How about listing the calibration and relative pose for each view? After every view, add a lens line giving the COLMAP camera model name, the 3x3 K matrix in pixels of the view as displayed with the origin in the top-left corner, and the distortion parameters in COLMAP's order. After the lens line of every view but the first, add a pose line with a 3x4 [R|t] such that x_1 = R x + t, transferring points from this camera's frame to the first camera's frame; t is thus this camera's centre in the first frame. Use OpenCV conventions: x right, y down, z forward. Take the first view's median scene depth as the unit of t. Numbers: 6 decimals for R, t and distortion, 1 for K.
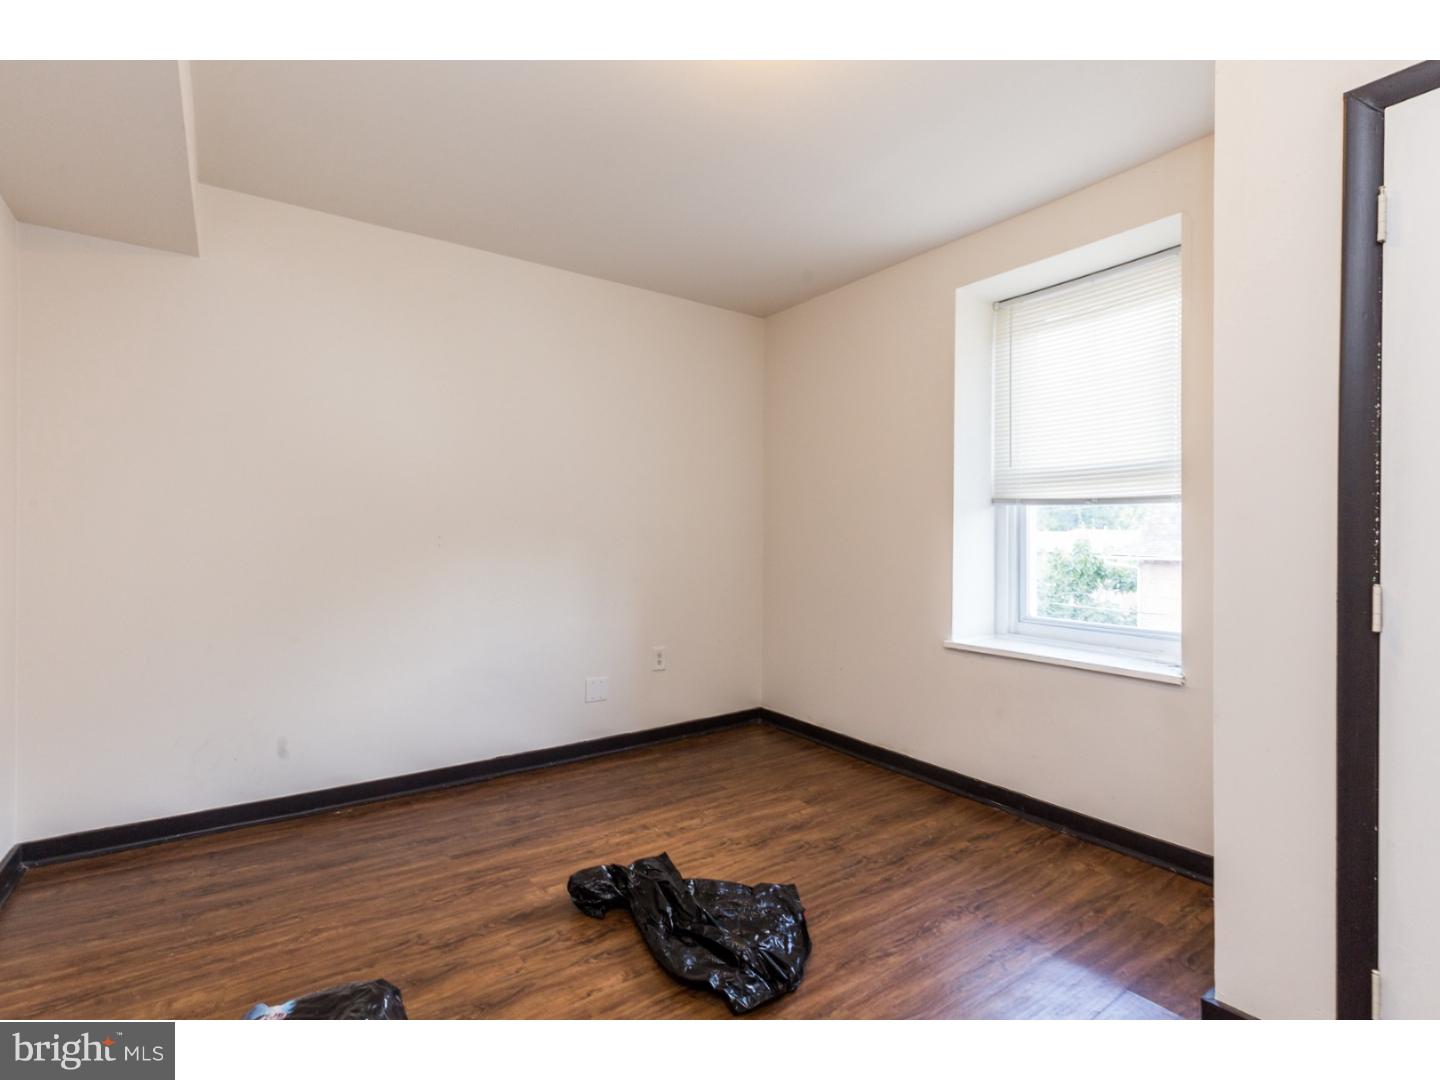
lens RADIAL K [[658.4, 0, 720.0], [0, 658.4, 540.0], [0, 0, 1]] dist [0.003320, 0.000057]
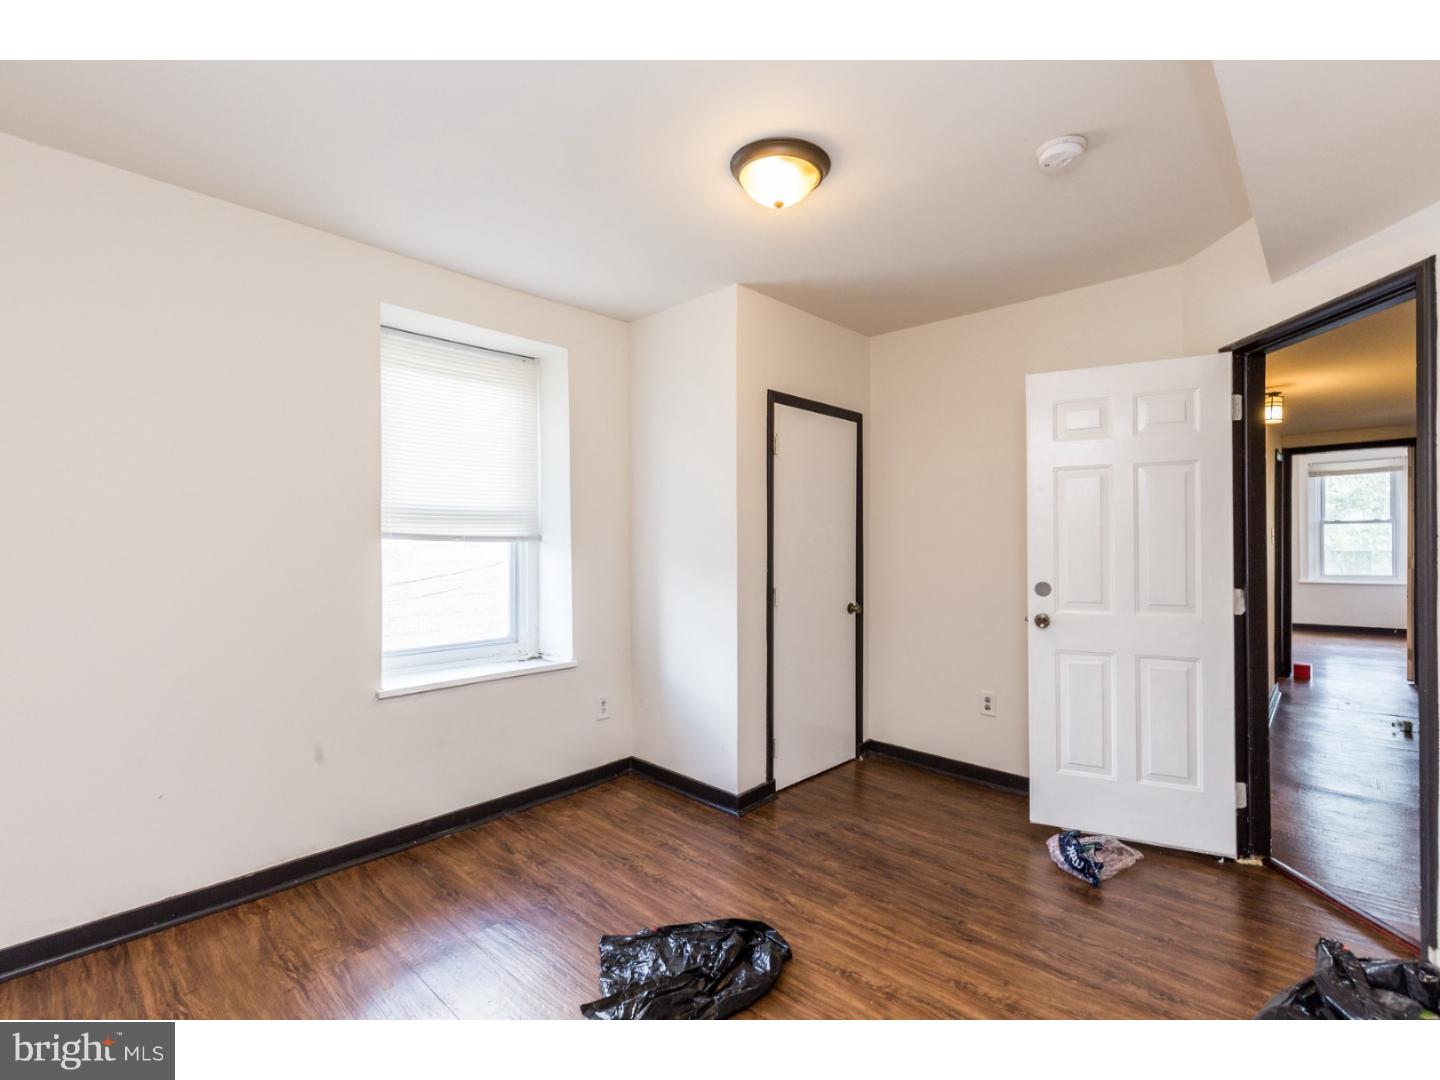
lens RADIAL K [[658.4, 0, 720.0], [0, 658.4, 540.0], [0, 0, 1]] dist [0.003320, 0.000057]
pose [[-0.176012, 0.003472, 0.984382, -0.758575], [0.011998, 0.999927, -0.001381, -0.057253], [-0.984315, 0.011567, -0.176041, 0.844640]]
